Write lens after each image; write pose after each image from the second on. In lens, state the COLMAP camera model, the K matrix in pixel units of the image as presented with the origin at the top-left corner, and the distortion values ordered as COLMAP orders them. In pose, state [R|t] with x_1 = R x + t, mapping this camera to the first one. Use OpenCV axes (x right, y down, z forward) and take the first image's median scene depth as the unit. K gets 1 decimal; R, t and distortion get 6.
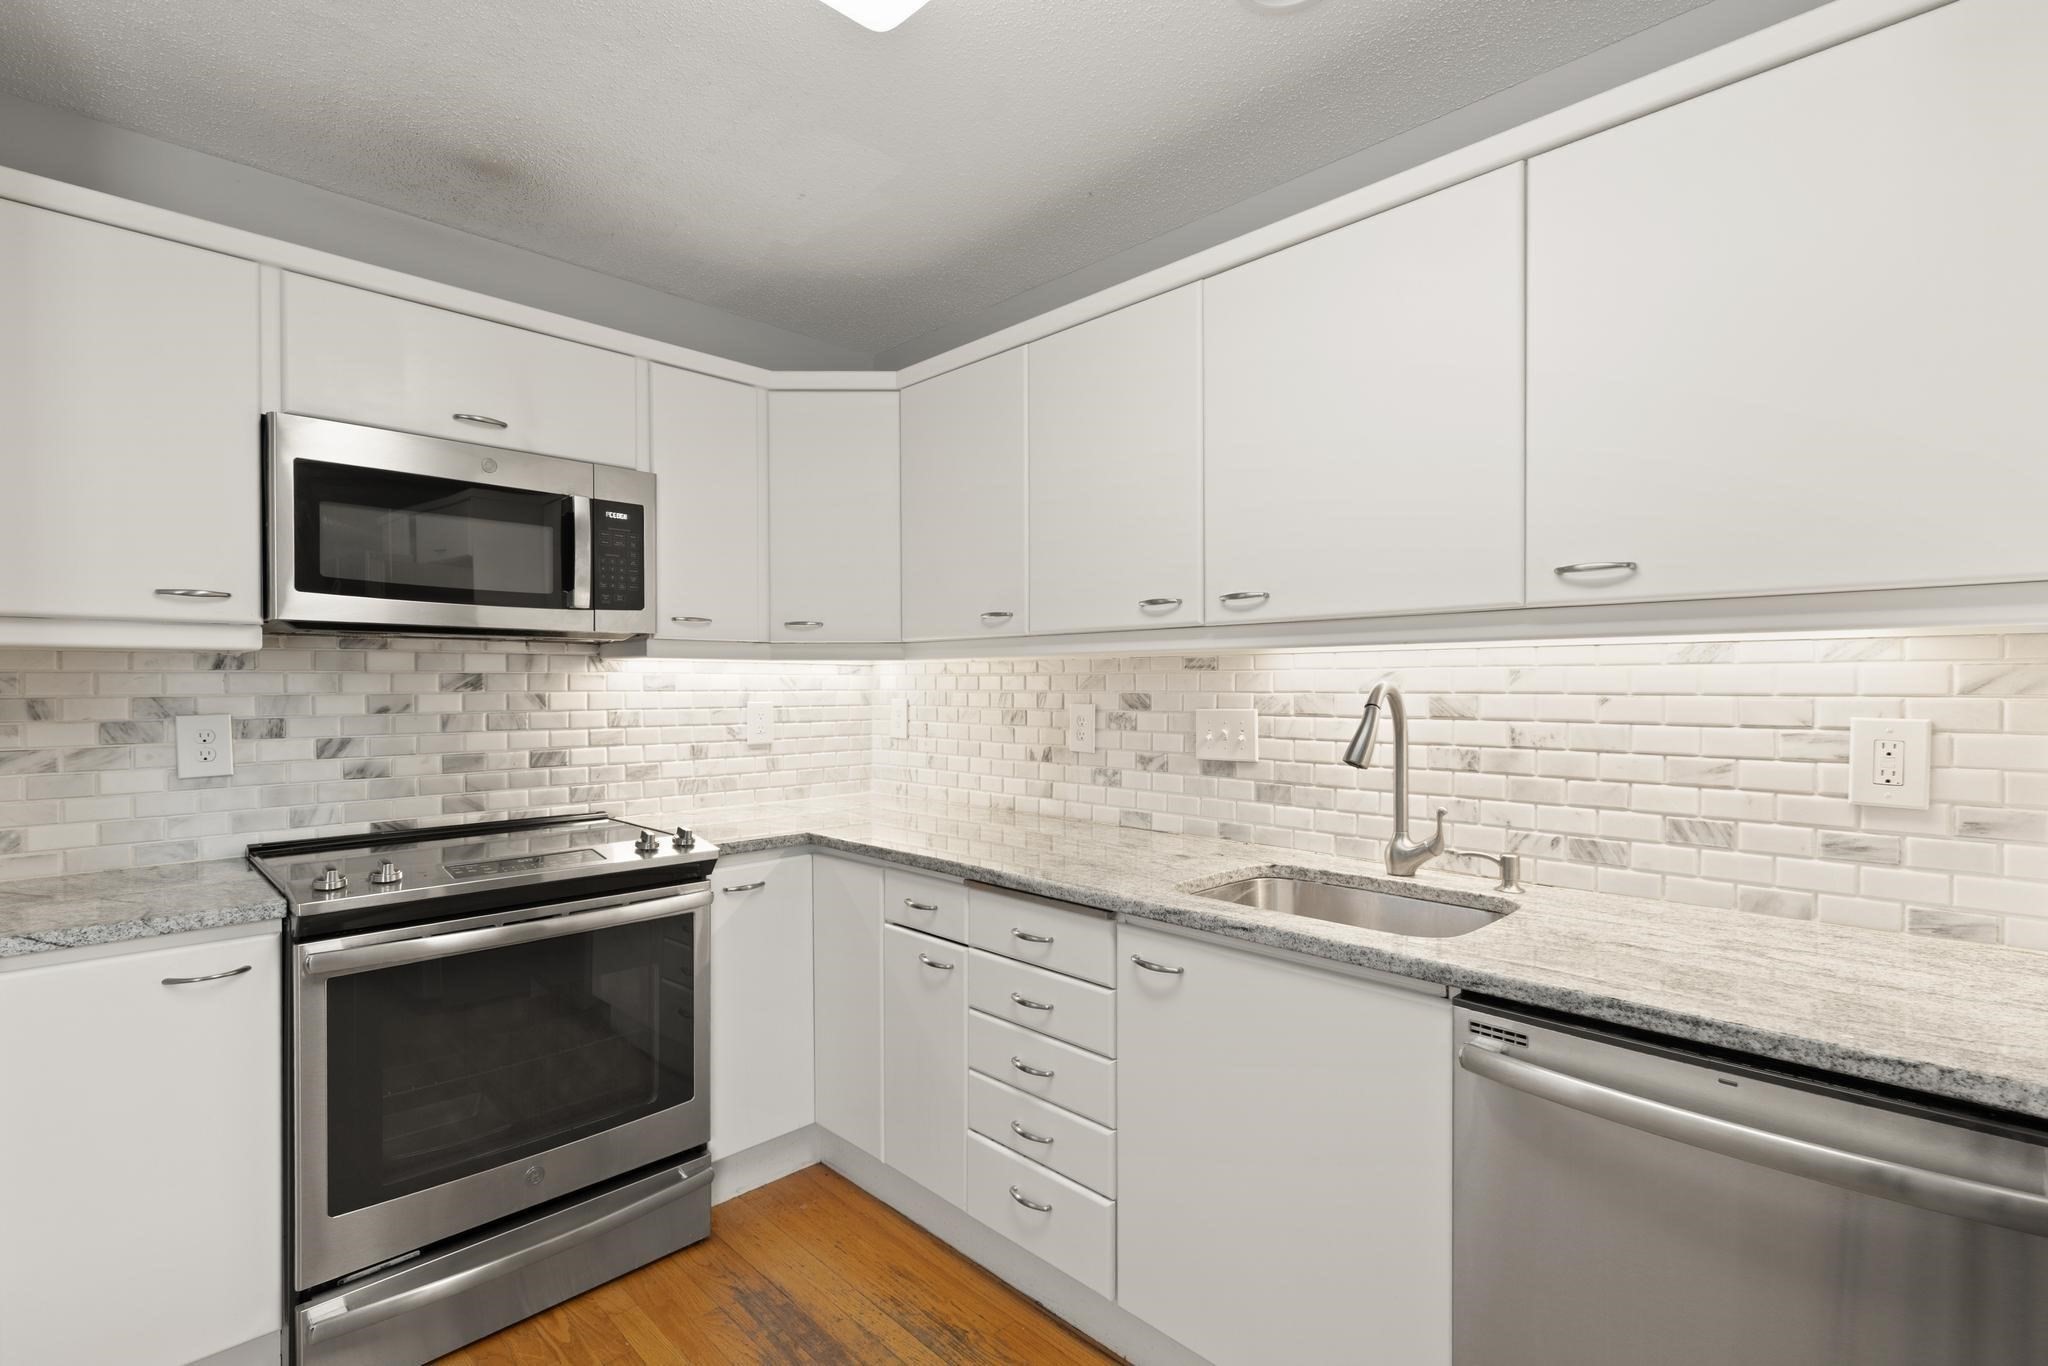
lens RADIAL K [[946.7, 0, 1028.1], [0, 946.7, 684.9], [0, 0, 1]] dist [0.005672, -0.000005]
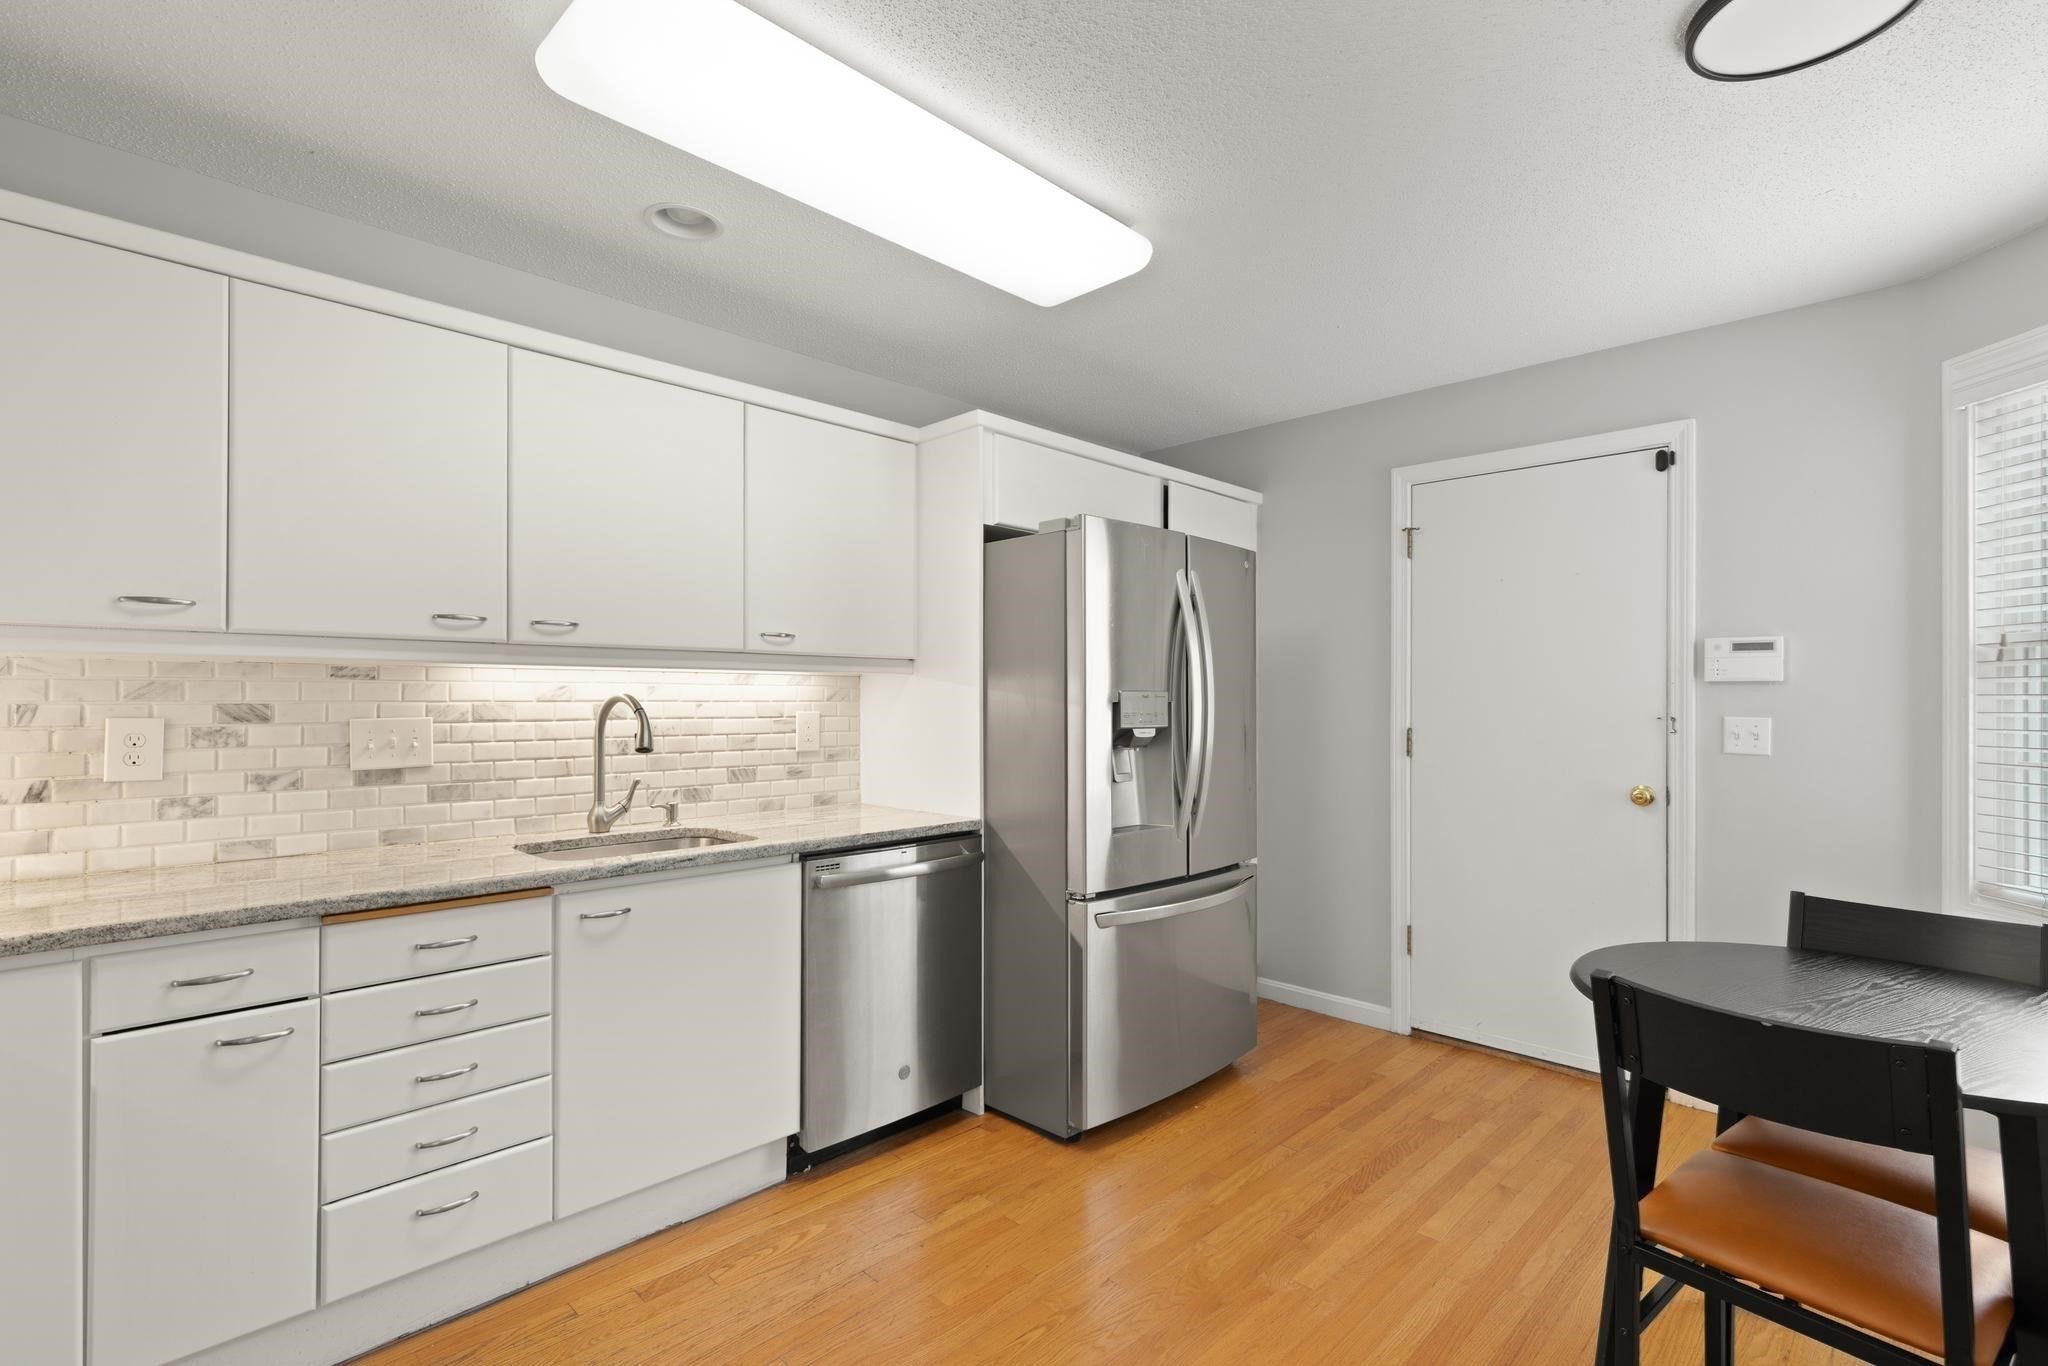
lens RADIAL K [[946.7, 0, 1028.6], [0, 946.7, 692.6], [0, 0, 1]] dist [0.005672, -0.000005]
pose [[-0.016837, 0.009553, 0.999813, -0.846129], [-0.000235, 0.999954, -0.009558, 0.007486], [-0.999858, -0.000396, -0.016834, 0.333403]]
